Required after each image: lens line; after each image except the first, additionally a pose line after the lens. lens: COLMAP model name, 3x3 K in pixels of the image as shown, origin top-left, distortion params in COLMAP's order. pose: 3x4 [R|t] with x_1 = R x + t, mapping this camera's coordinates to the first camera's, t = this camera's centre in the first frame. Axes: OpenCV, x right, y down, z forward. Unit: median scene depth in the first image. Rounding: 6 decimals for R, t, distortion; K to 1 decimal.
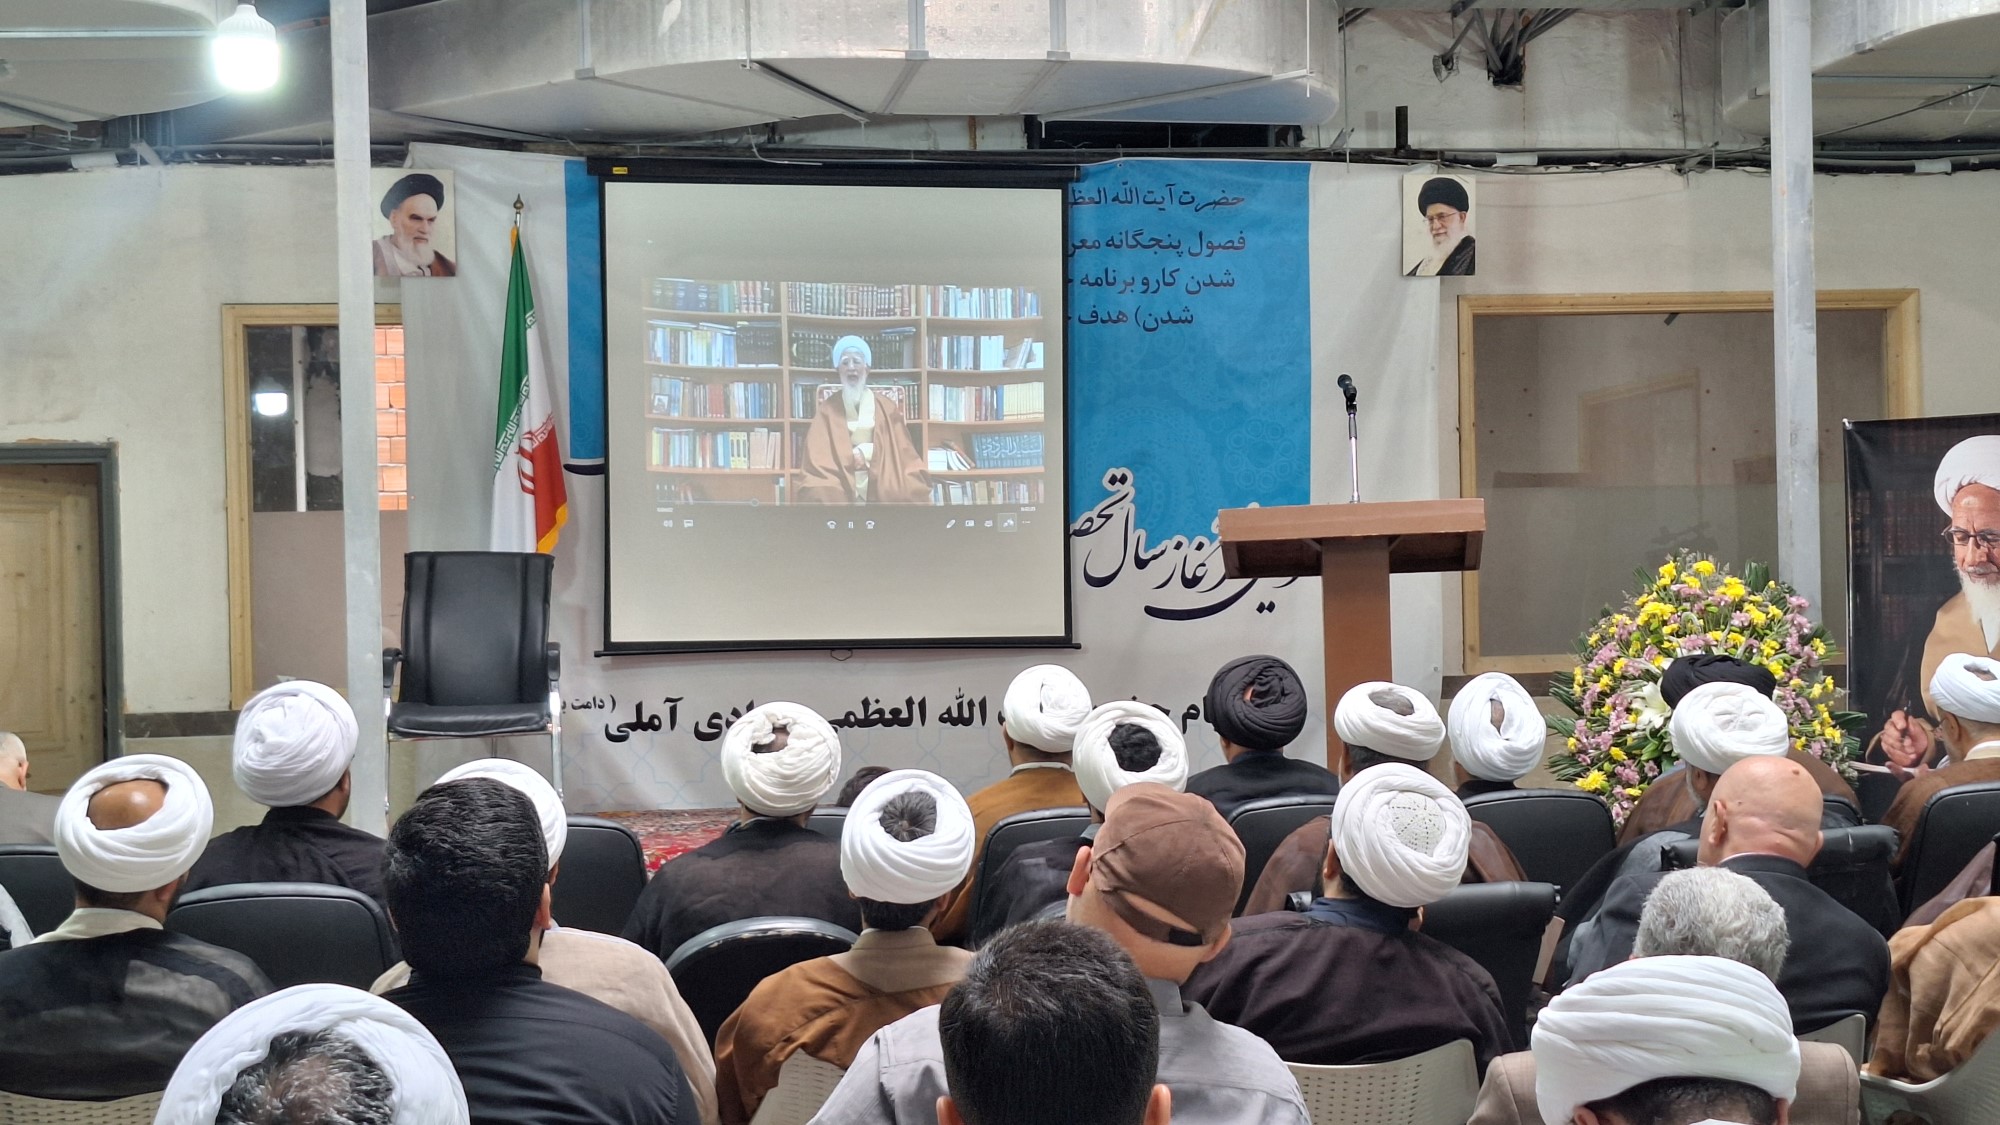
lens RADIAL K [[2789.6, 0, 973.2], [0, 2789.6, 569.2], [0, 0, 1]] dist [0.161773, -0.384799]
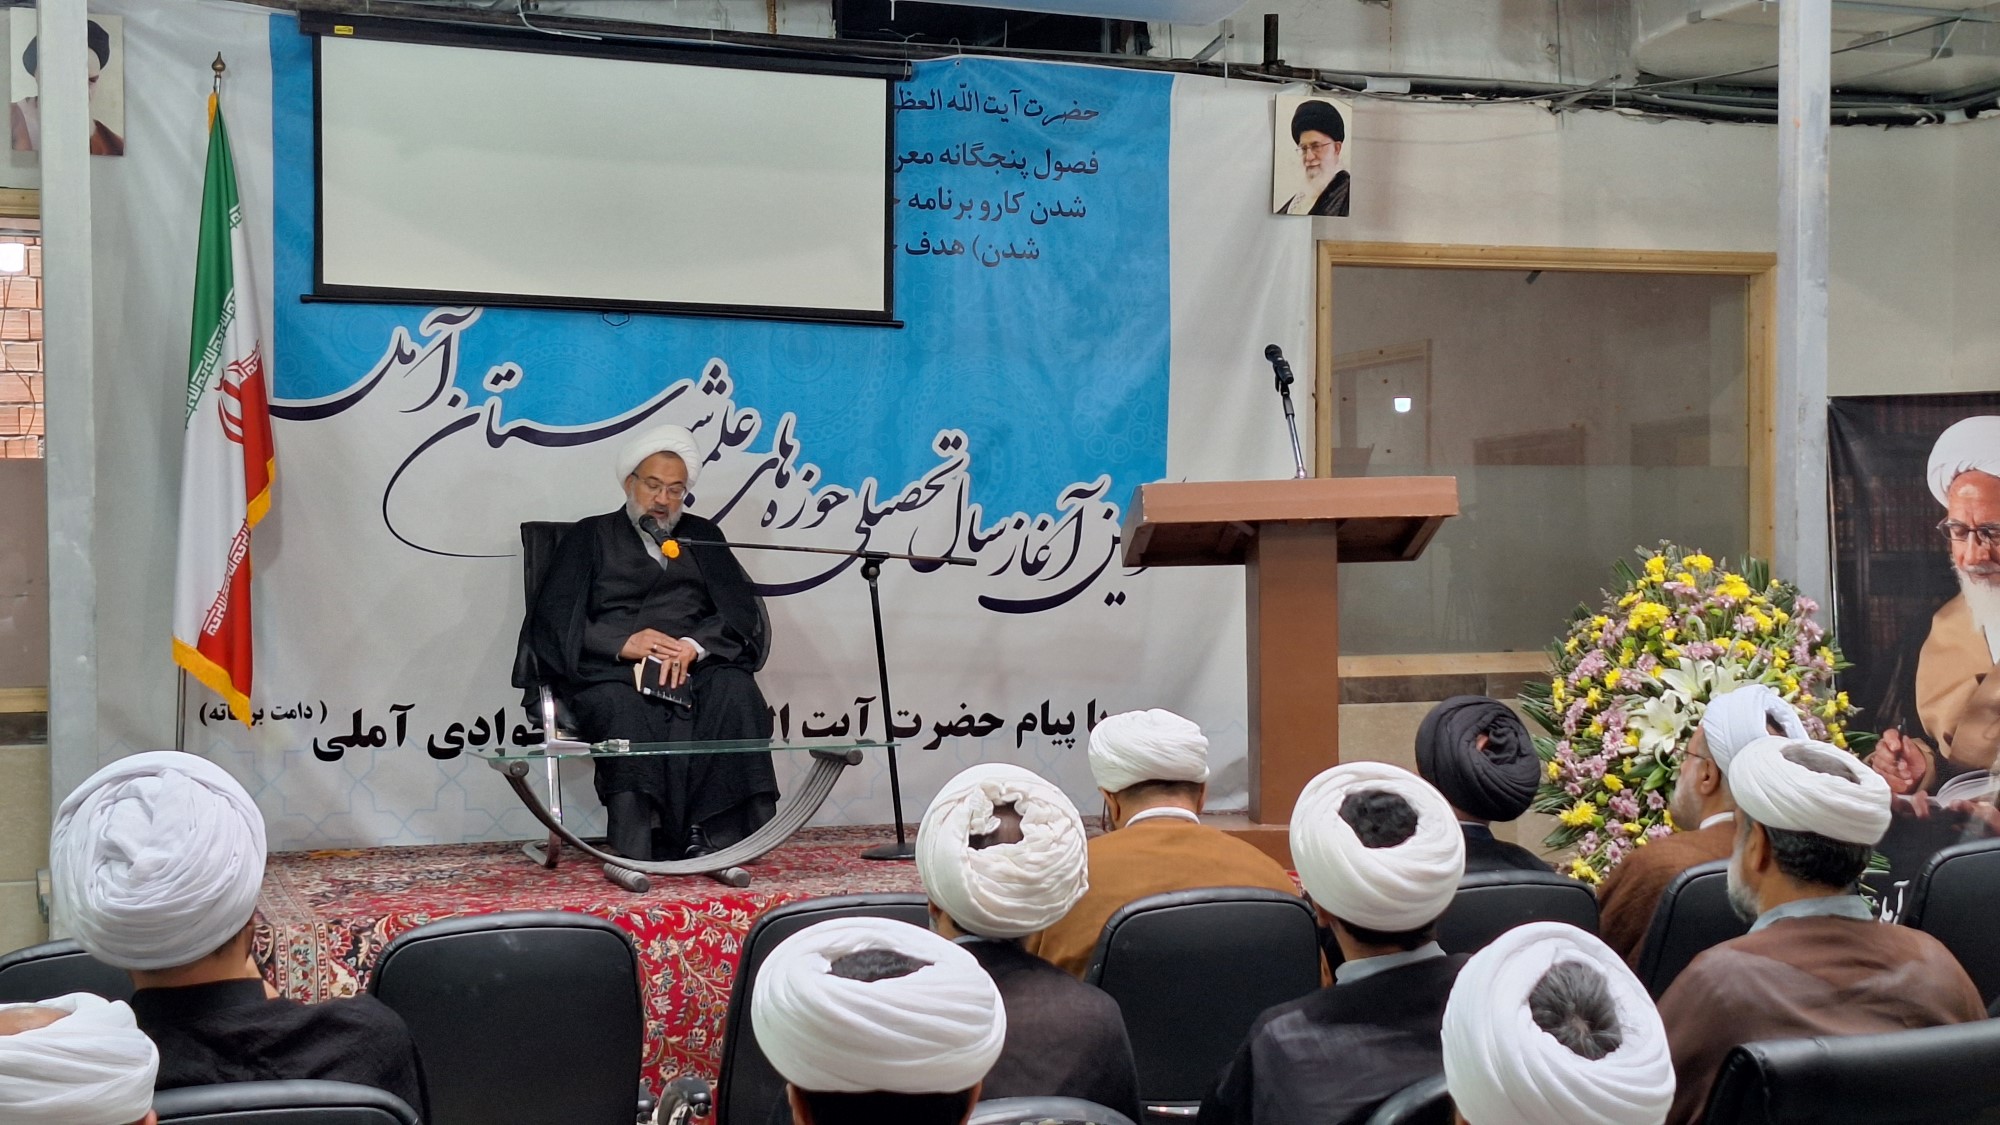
lens RADIAL K [[2755.7, 0, 1010.4], [0, 2755.7, 617.9], [0, 0, 1]] dist [0.097987, -0.013340]
pose [[0.975447, 0.010101, 0.220002, -0.116761], [-0.016444, 0.999500, 0.027022, -0.002857], [-0.219618, -0.029977, 0.975125, 0.204001]]
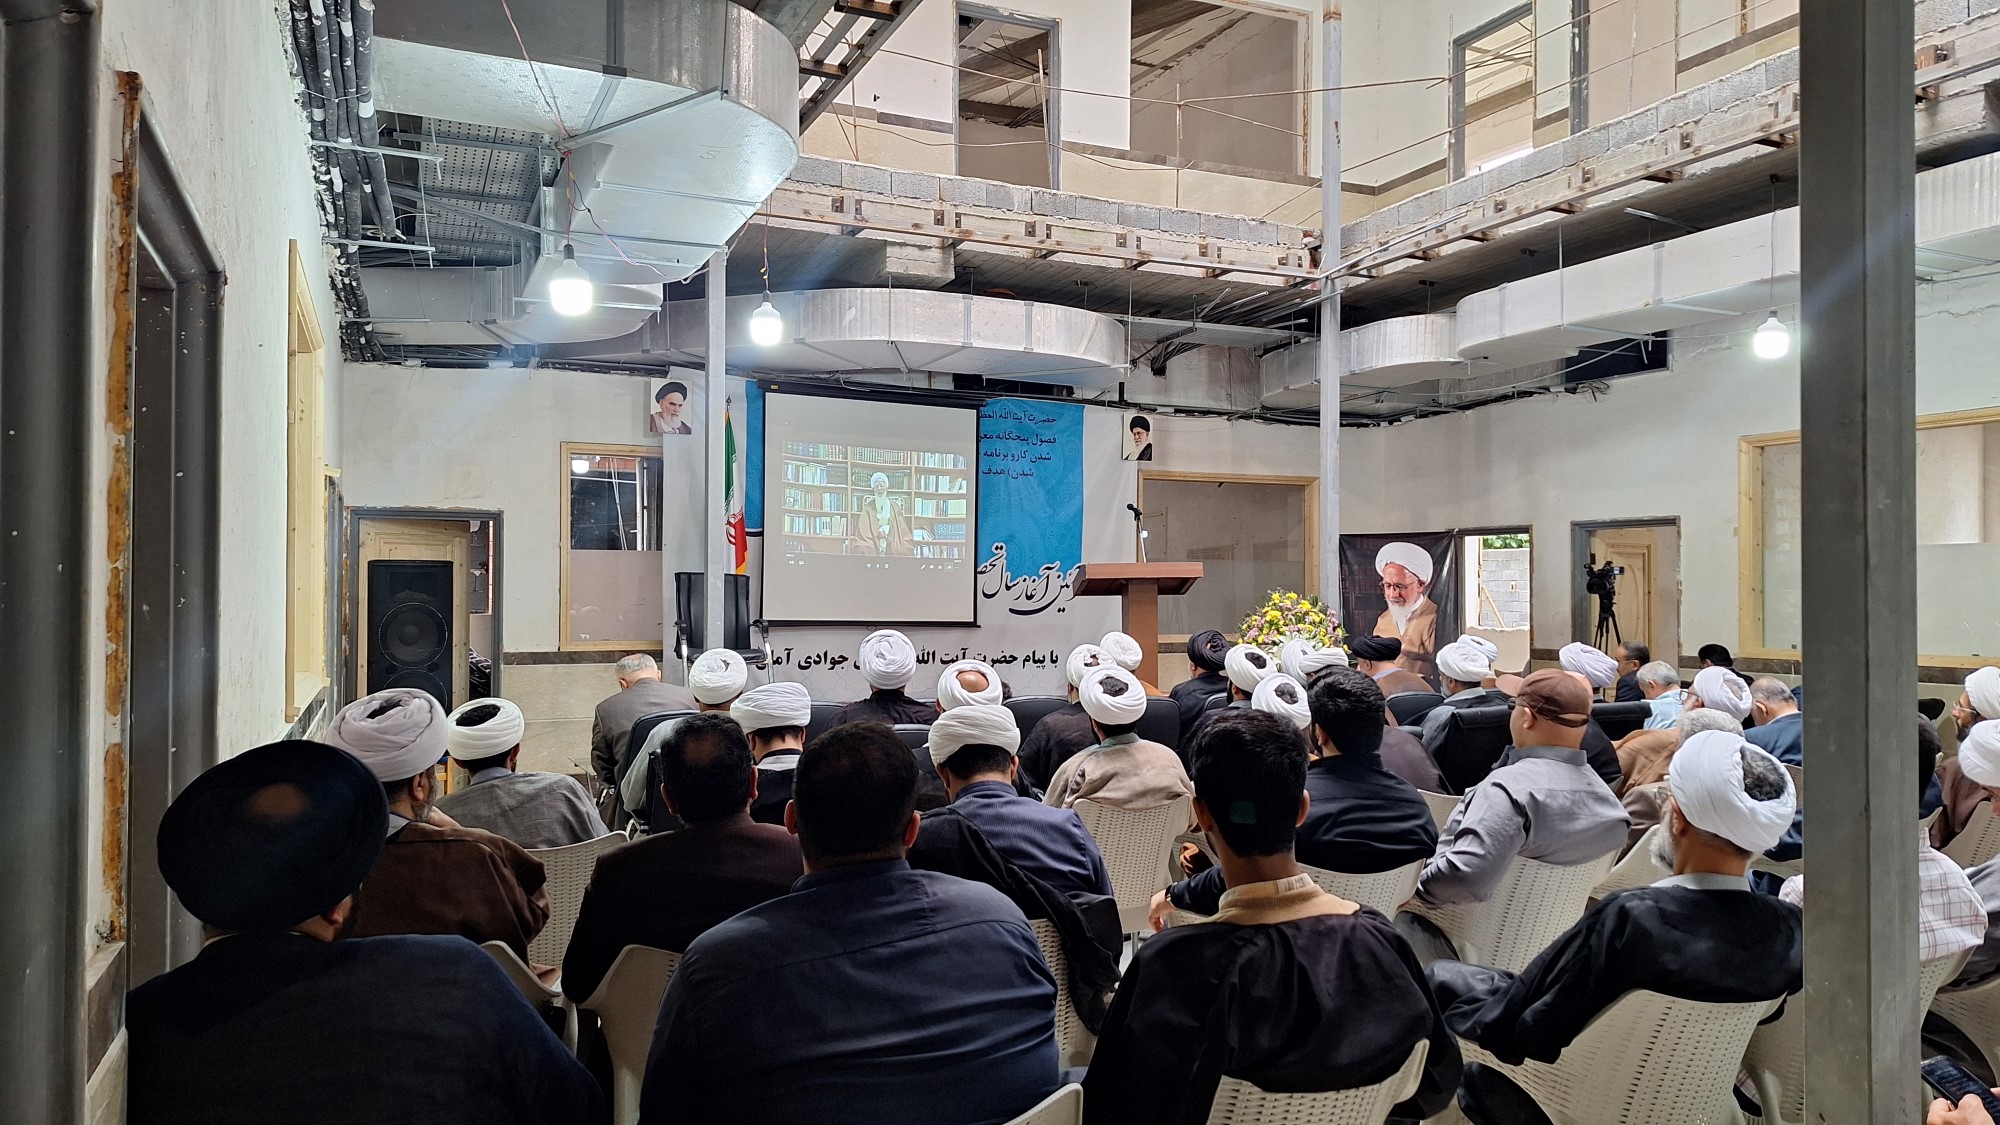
lens RADIAL K [[1395.6, 0, 1004.3], [0, 1395.6, 572.2], [0, 0, 1]] dist [0.119992, -0.157212]
pose [[0.959692, 0.029662, 0.279485, -0.252005], [-0.024555, 0.999462, -0.021754, 0.009497], [-0.279980, 0.014015, 0.959904, -0.016694]]
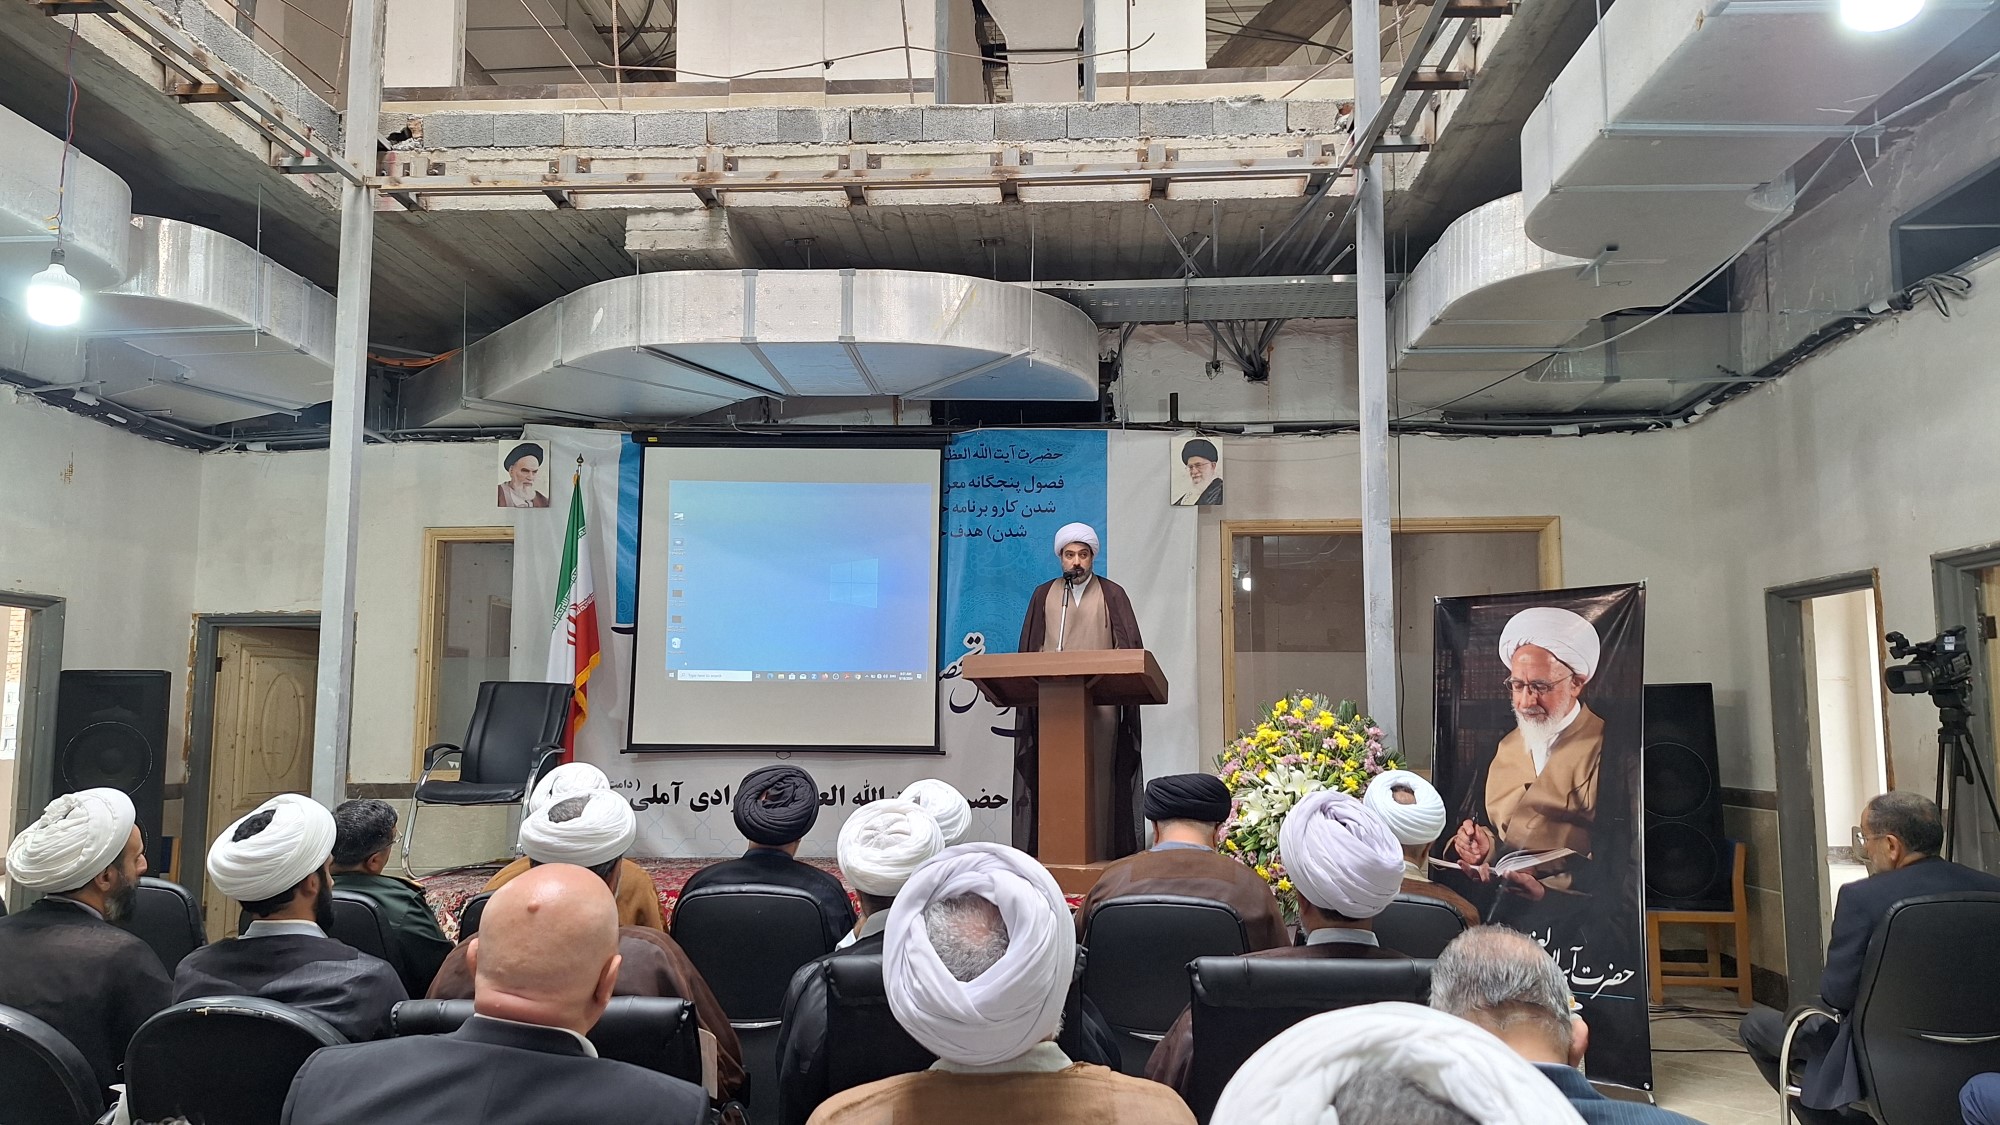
lens RADIAL K [[1383.6, 0, 1007.9], [0, 1383.6, 567.0], [0, 0, 1]] dist [0.124241, -0.167722]
pose [[0.980420, -0.000713, -0.196918, 0.226953], [-0.020598, 0.994136, -0.106154, 0.007117], [0.195839, 0.108132, 0.974656, 0.296742]]
